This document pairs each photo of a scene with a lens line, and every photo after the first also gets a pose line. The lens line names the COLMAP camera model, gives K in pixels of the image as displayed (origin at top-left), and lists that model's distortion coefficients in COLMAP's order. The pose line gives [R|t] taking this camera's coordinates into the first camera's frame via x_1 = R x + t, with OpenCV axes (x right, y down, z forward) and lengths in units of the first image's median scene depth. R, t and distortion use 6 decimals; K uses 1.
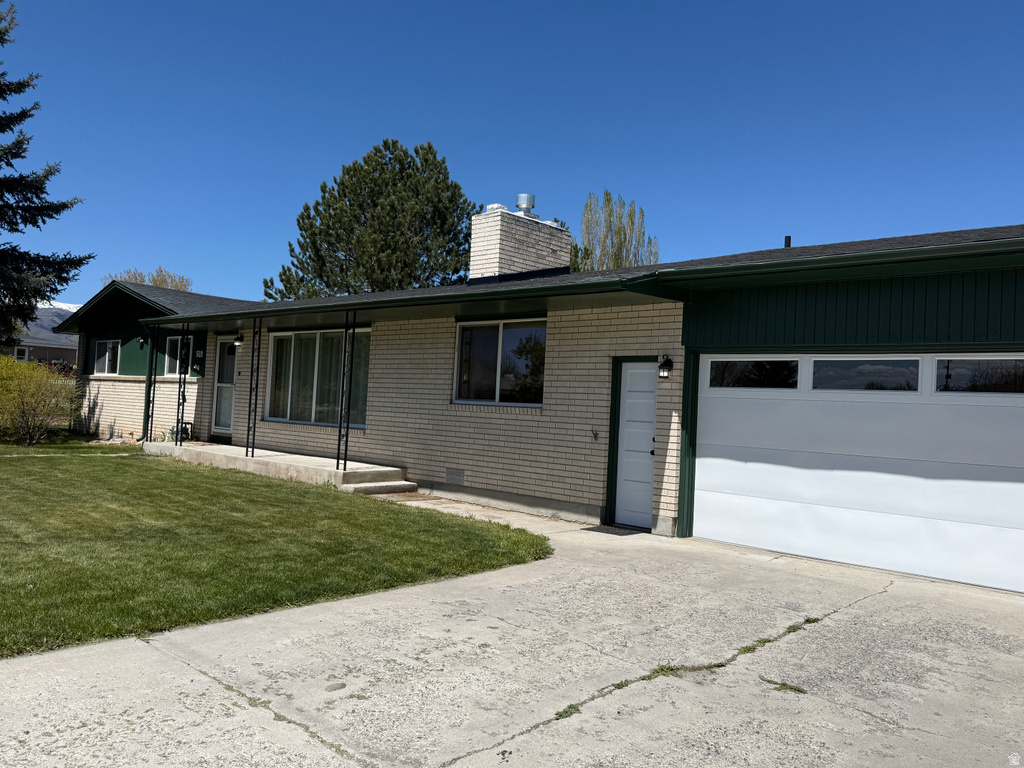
lens RADIAL K [[826.8, 0, 510.0], [0, 826.8, 381.7], [0, 0, 1]] dist [0.041449, -0.030685]
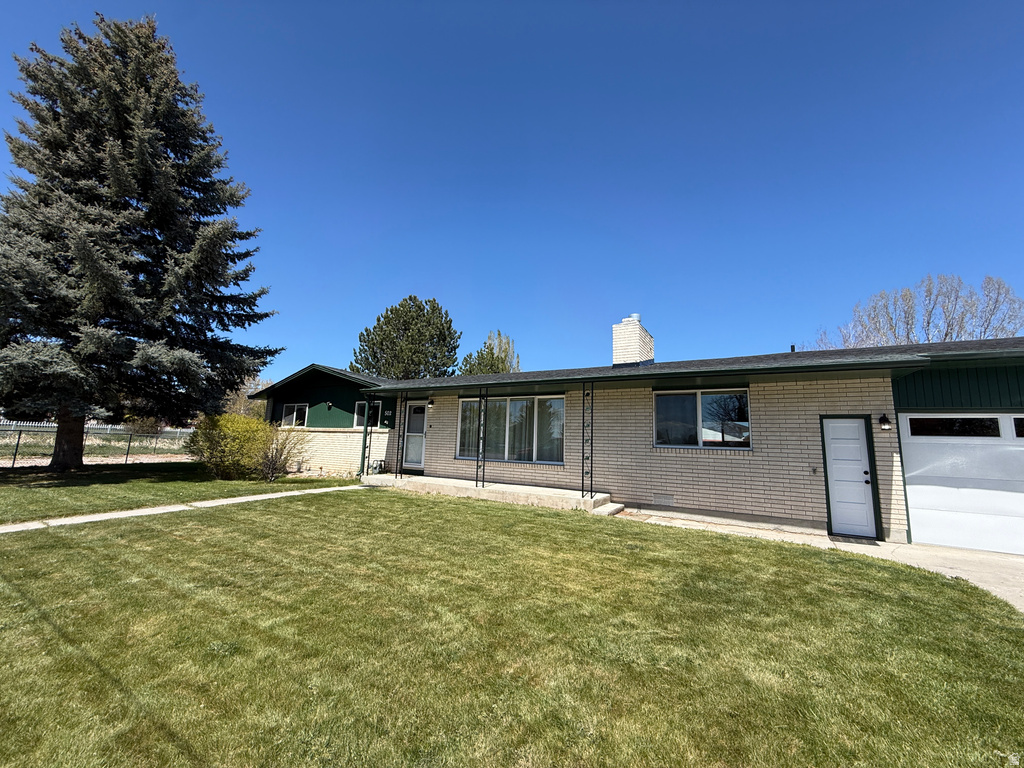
lens RADIAL K [[404.2, 0, 512.1], [0, 404.2, 380.5], [0, 0, 1]] dist [-0.002797, -0.000191]
pose [[0.973313, 0.014420, 0.229027, -0.334778], [0.010604, 0.994131, -0.107658, -0.011540], [-0.229235, 0.107213, 0.967449, 0.255116]]
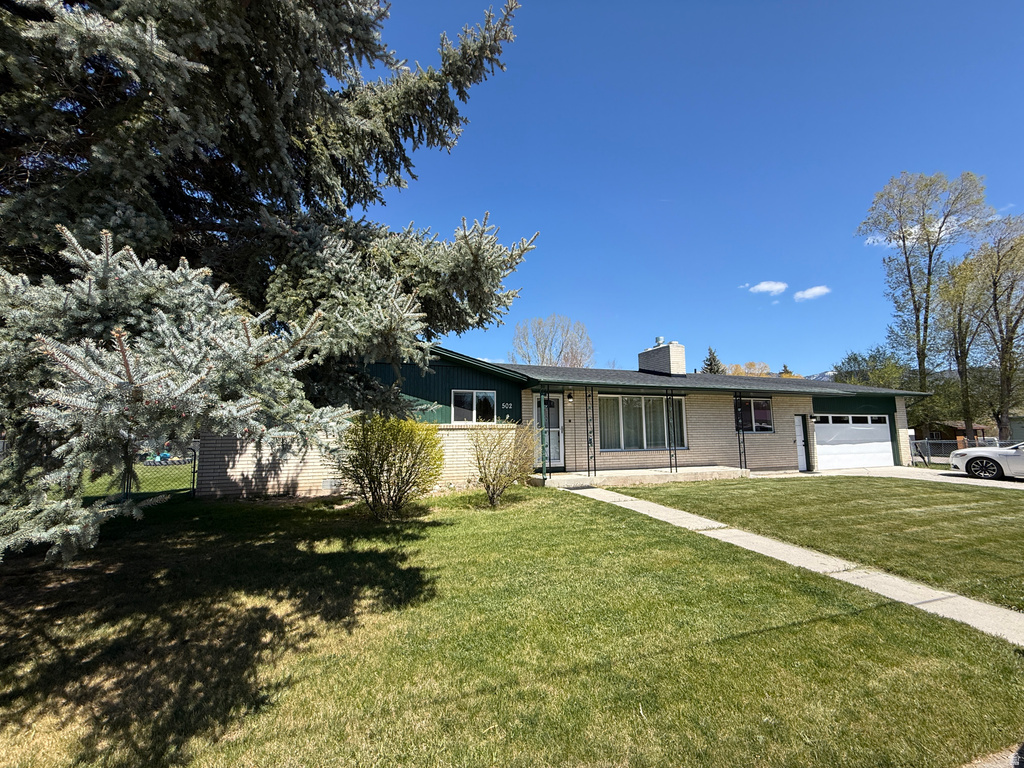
lens RADIAL K [[404.2, 0, 509.8], [0, 404.2, 386.9], [0, 0, 1]] dist [-0.002797, -0.000191]
pose [[0.463313, 0.044353, 0.885084, -0.947401], [-0.000337, 0.998756, -0.049873, -0.032047], [-0.886195, 0.022809, 0.462751, 0.732716]]
